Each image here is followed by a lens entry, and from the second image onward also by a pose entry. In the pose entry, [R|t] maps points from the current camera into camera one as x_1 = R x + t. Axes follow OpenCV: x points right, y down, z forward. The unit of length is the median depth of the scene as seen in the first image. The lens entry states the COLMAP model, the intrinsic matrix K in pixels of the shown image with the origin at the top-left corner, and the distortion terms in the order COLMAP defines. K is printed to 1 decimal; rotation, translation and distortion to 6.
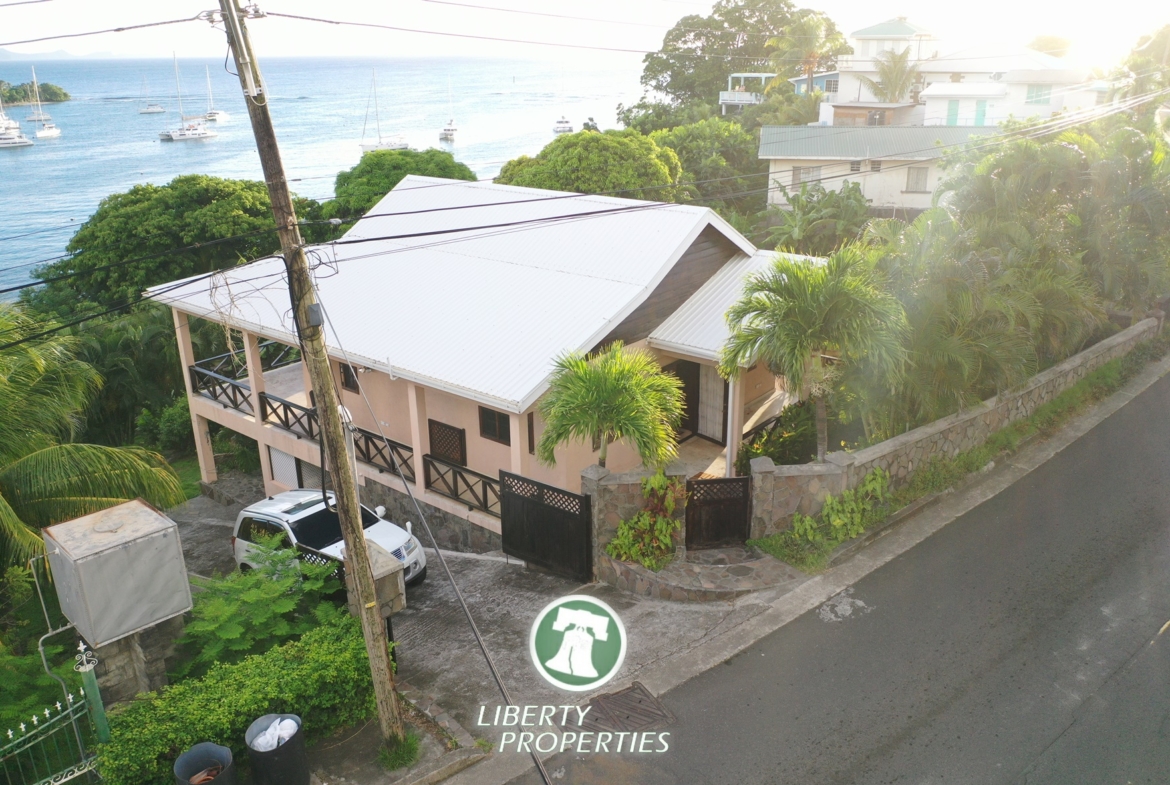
lens RADIAL K [[929.4, 0, 585.0], [0, 929.4, 392.5], [0, 0, 1]] dist [-0.004002, 0.001774]
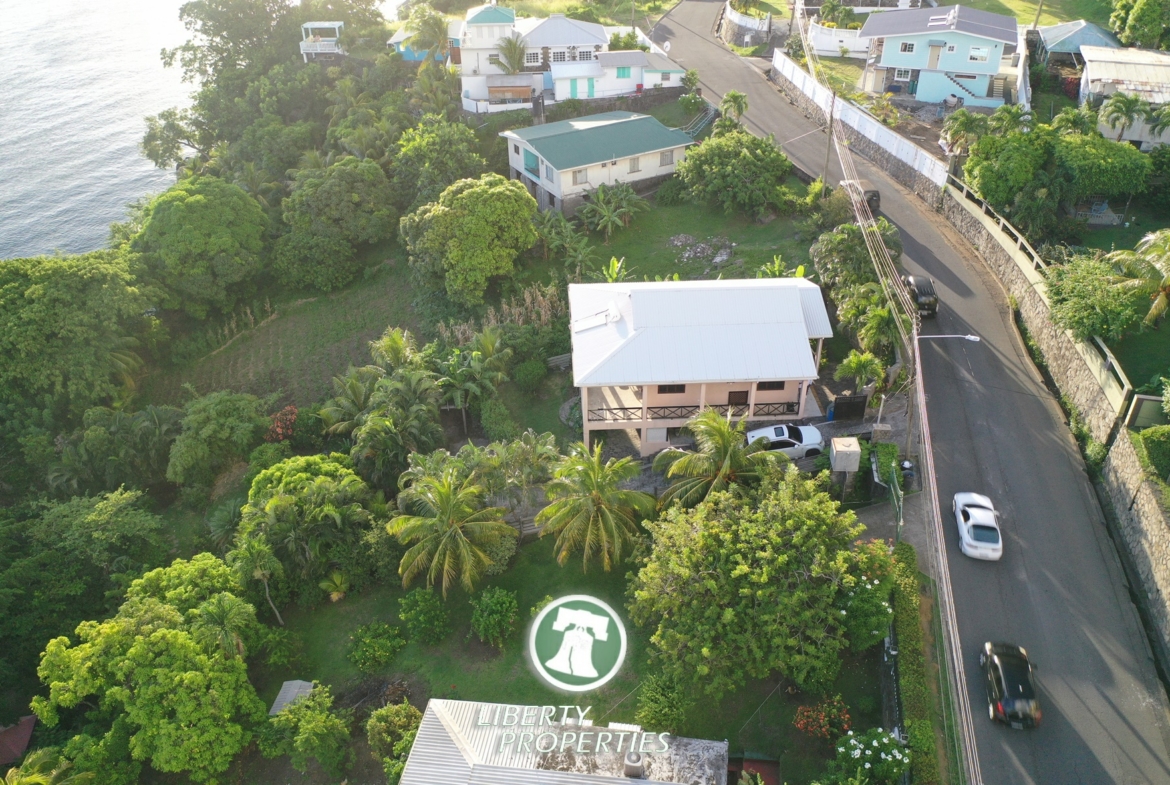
lens RADIAL K [[930.4, 0, 585.0], [0, 930.4, 392.5], [0, 0, 1]] dist [-0.003692, 0.004131]
pose [[0.747945, -0.360733, 0.557181, -1.958616], [0.237631, 0.929316, 0.282672, -0.816181], [-0.619766, -0.079019, 0.780798, -0.787590]]
